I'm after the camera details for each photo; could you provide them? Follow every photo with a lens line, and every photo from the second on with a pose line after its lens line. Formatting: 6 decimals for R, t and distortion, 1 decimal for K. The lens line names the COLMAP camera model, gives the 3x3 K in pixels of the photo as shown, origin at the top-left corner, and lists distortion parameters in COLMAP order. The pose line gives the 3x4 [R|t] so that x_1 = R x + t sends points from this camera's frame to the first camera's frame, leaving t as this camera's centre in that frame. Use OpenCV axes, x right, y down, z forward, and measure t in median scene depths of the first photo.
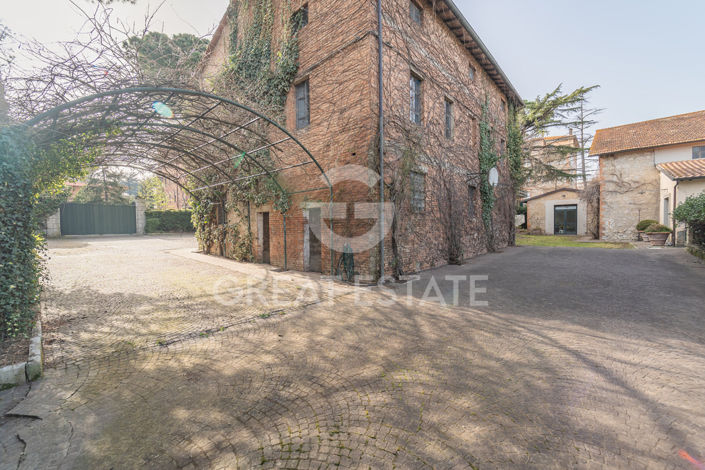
lens RADIAL K [[280.2, 0, 350.9], [0, 280.2, 232.0], [0, 0, 1]] dist [-0.003071, -0.000931]
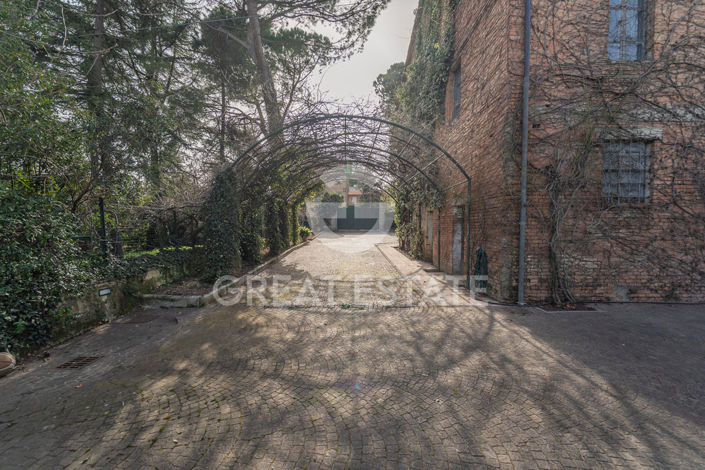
lens RADIAL K [[280.2, 0, 353.3], [0, 280.2, 233.5], [0, 0, 1]] dist [-0.003071, -0.000931]
pose [[0.682253, 0.033773, -0.730335, 0.345434], [-0.027772, 0.999409, 0.020272, -0.006162], [0.730588, 0.006452, 0.682788, 0.180400]]
